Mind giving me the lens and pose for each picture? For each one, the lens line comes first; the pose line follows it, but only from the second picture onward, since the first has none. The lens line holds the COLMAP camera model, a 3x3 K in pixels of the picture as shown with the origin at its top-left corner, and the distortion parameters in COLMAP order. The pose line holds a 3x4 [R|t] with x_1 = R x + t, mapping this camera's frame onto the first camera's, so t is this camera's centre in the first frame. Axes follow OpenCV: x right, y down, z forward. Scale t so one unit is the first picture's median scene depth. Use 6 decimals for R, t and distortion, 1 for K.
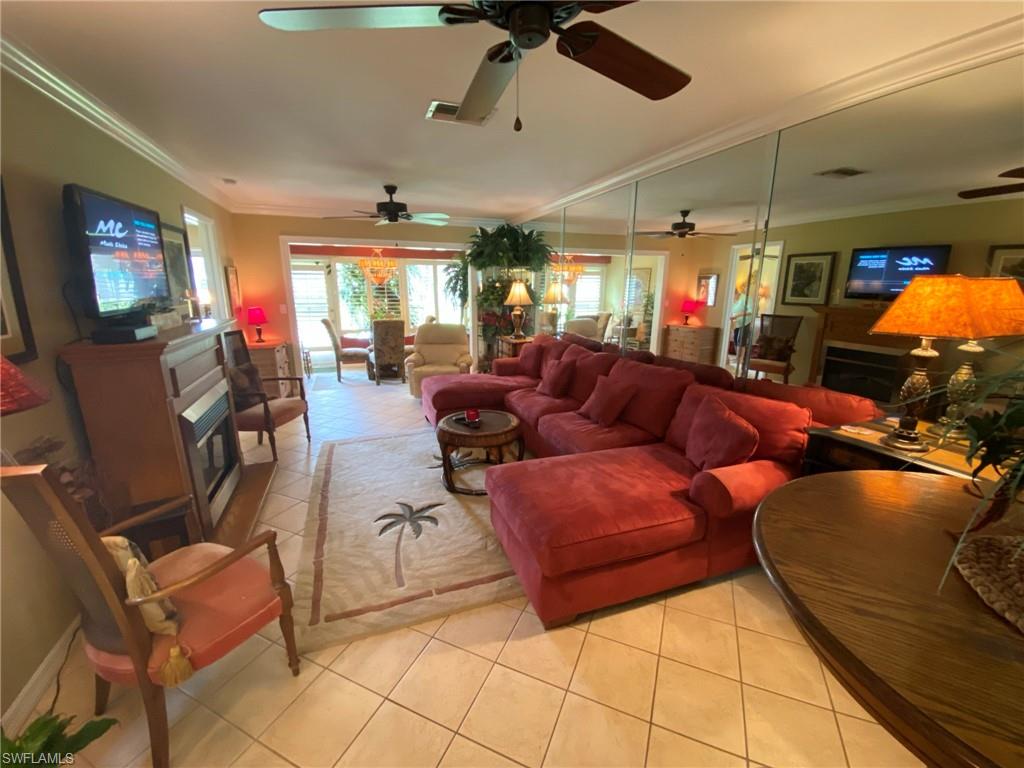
lens RADIAL K [[420.6, 0, 510.2], [0, 420.6, 392.9], [0, 0, 1]] dist [0.006908, -0.019892]
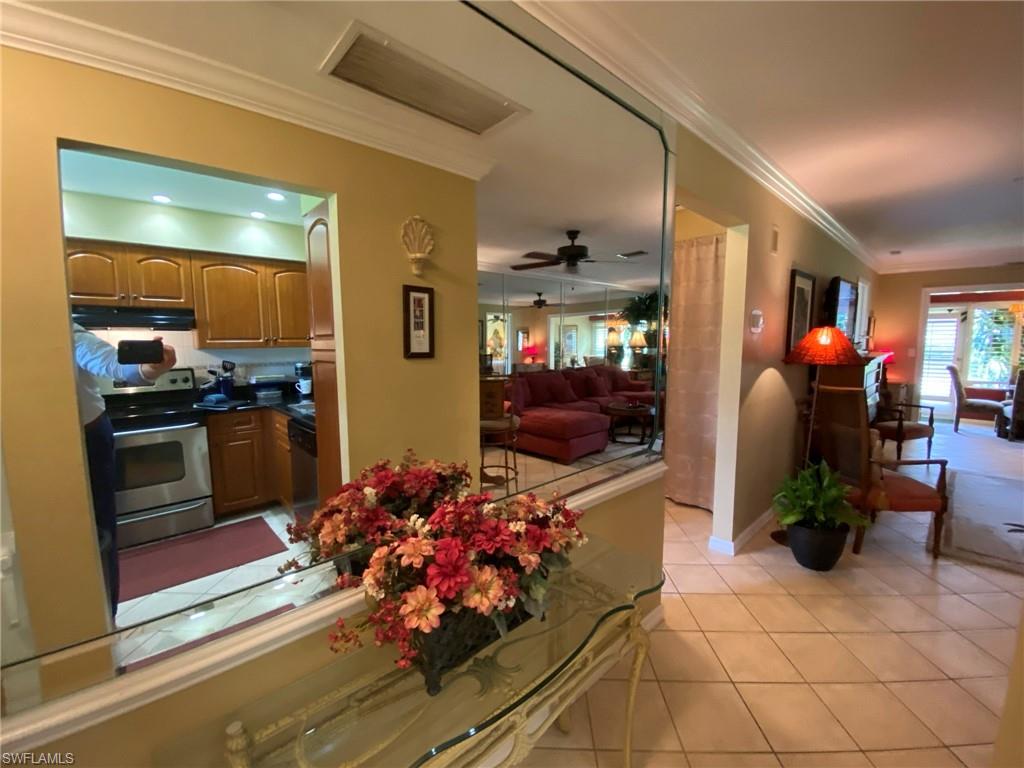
lens RADIAL K [[417.5, 0, 515.7], [0, 417.5, 388.0], [0, 0, 1]] dist [0.011356, -0.018842]
pose [[0.378878, 0.093895, -0.920671, 0.077392], [-0.217287, 0.976055, 0.010125, 0.104506], [0.899576, 0.196214, 0.390208, -0.337566]]
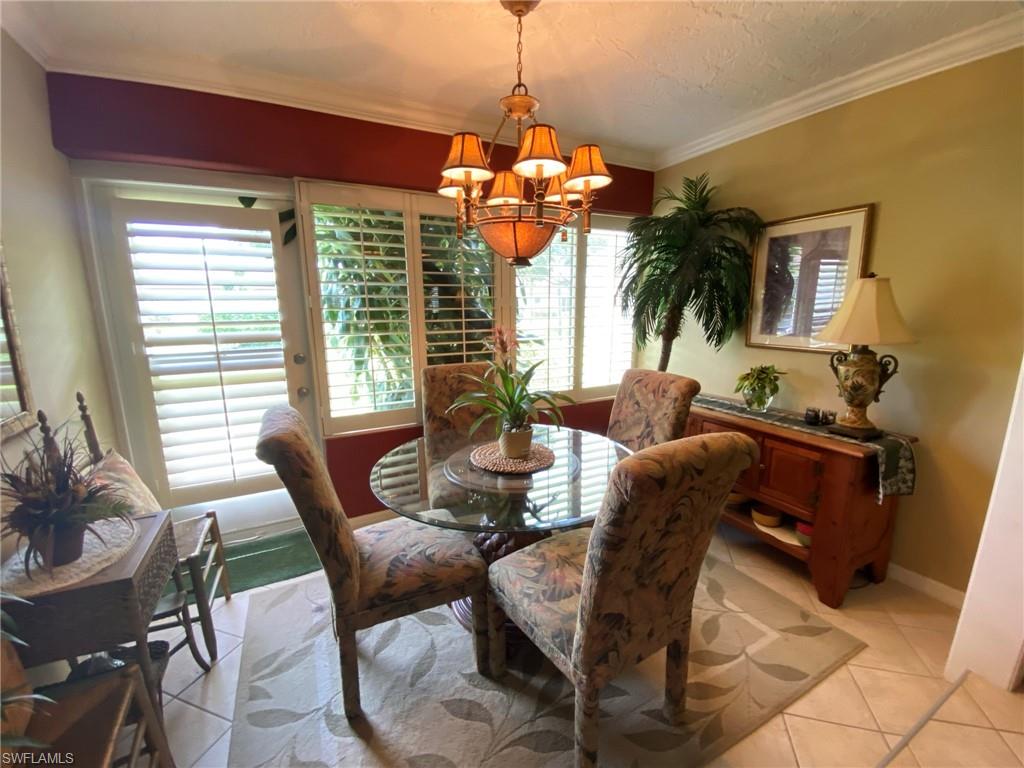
lens RADIAL K [[417.5, 0, 515.7], [0, 417.5, 388.0], [0, 0, 1]] dist [0.011356, -0.018842]
pose [[0.995327, -0.025742, 0.093064, -0.438573], [0.031096, 0.997916, -0.056544, -0.227702], [-0.091414, 0.059174, 0.994053, 1.016402]]
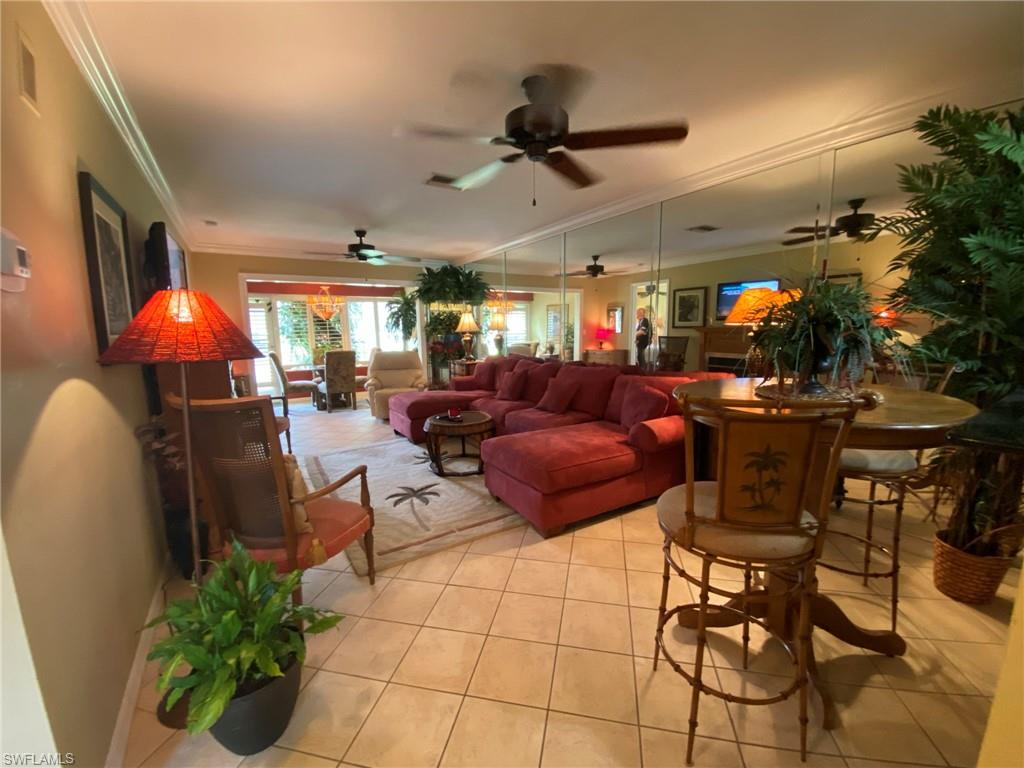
lens RADIAL K [[417.5, 0, 515.7], [0, 417.5, 388.0], [0, 0, 1]] dist [0.011356, -0.018842]
pose [[0.978311, -0.049654, 0.201104, -0.086246], [0.070040, 0.992957, -0.095556, 0.061122], [-0.194943, 0.107569, 0.974898, -0.127576]]
